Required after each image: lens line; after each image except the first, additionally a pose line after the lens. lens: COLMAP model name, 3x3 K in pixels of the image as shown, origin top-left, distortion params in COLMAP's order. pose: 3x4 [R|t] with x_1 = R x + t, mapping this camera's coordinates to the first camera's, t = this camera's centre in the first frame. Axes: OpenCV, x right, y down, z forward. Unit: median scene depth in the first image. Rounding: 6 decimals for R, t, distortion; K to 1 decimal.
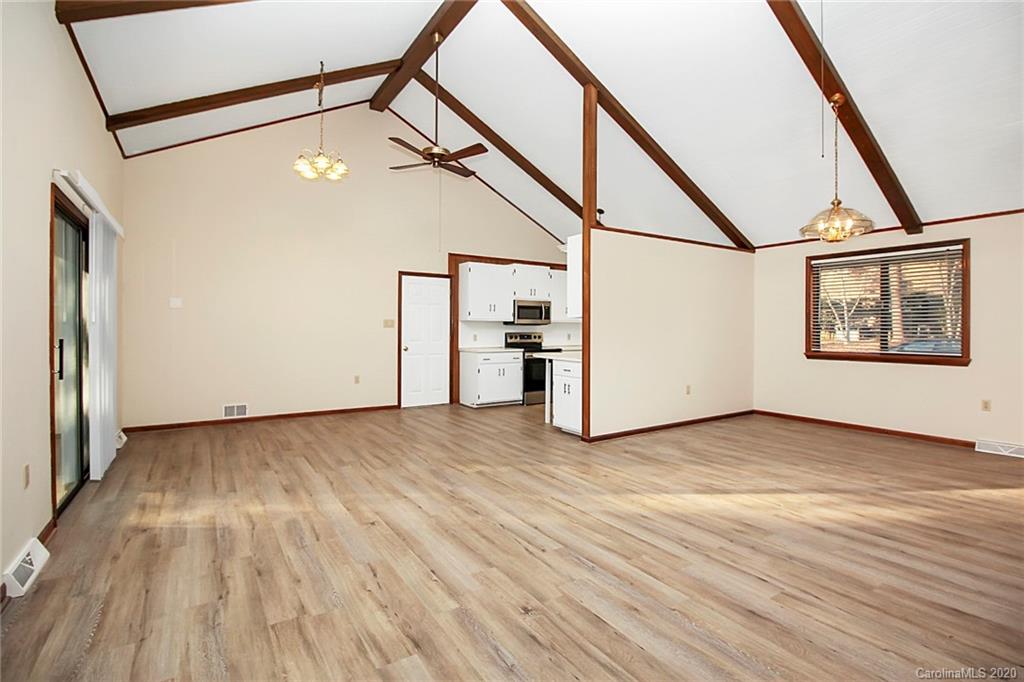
lens RADIAL K [[470.7, 0, 511.4], [0, 470.7, 330.9], [0, 0, 1]] dist [0.000810, -0.011502]
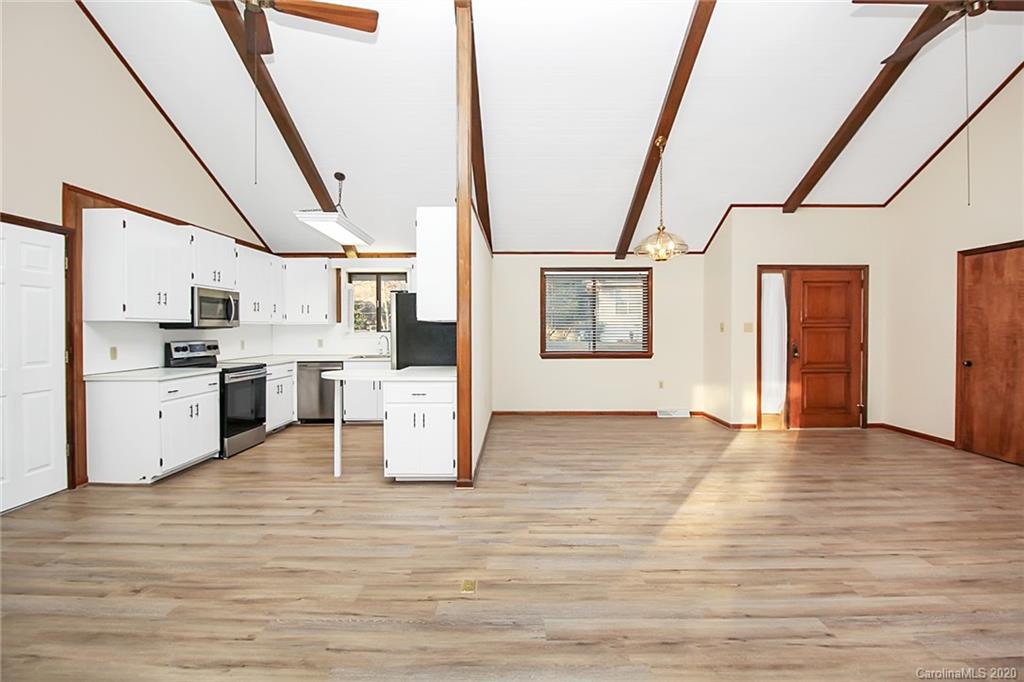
lens RADIAL K [[481.5, 0, 511.3], [0, 481.5, 334.6], [0, 0, 1]] dist [0.002490, -0.013106]
pose [[0.554415, -0.014197, 0.832119, -0.628996], [0.007053, 0.999899, 0.012360, -0.022823], [-0.832211, -0.000984, 0.554459, 0.739483]]
